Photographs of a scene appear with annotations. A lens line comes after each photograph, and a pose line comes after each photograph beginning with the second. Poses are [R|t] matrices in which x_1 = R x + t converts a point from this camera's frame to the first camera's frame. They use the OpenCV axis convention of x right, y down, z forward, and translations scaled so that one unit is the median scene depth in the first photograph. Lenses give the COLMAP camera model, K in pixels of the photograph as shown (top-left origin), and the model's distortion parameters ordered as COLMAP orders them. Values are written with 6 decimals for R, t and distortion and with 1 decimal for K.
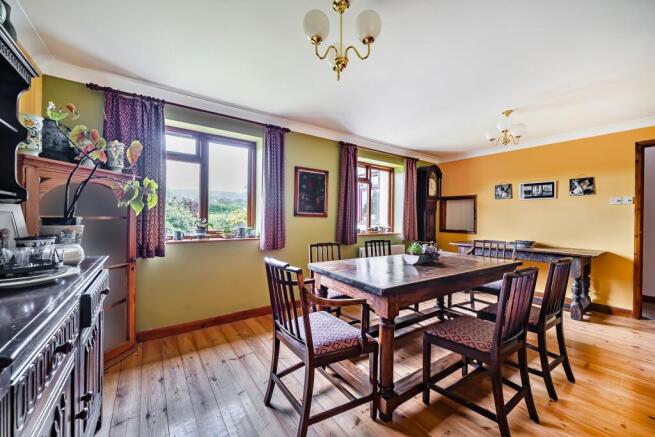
lens RADIAL K [[264.2, 0, 331.4], [0, 264.2, 218.4], [0, 0, 1]] dist [0.000914, 0.000029]
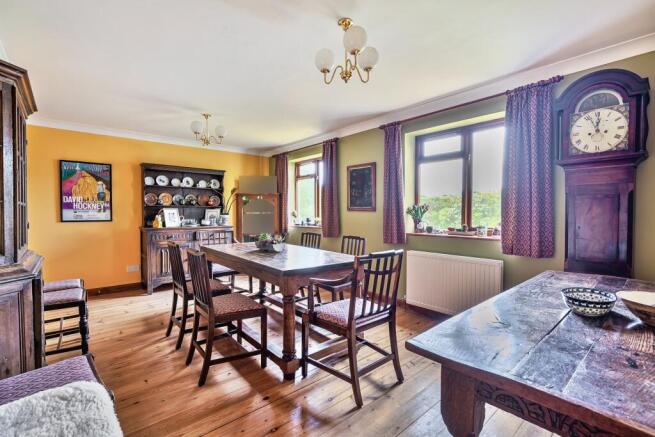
lens RADIAL K [[292.1, 0, 329.7], [0, 292.1, 218.2], [0, 0, 1]] dist [0.000210, -0.000040]
pose [[0.096218, 0.008294, -0.995326, 1.048541], [0.000588, 0.999965, 0.008389, 0.012827], [0.995360, -0.001392, 0.096210, 0.764352]]
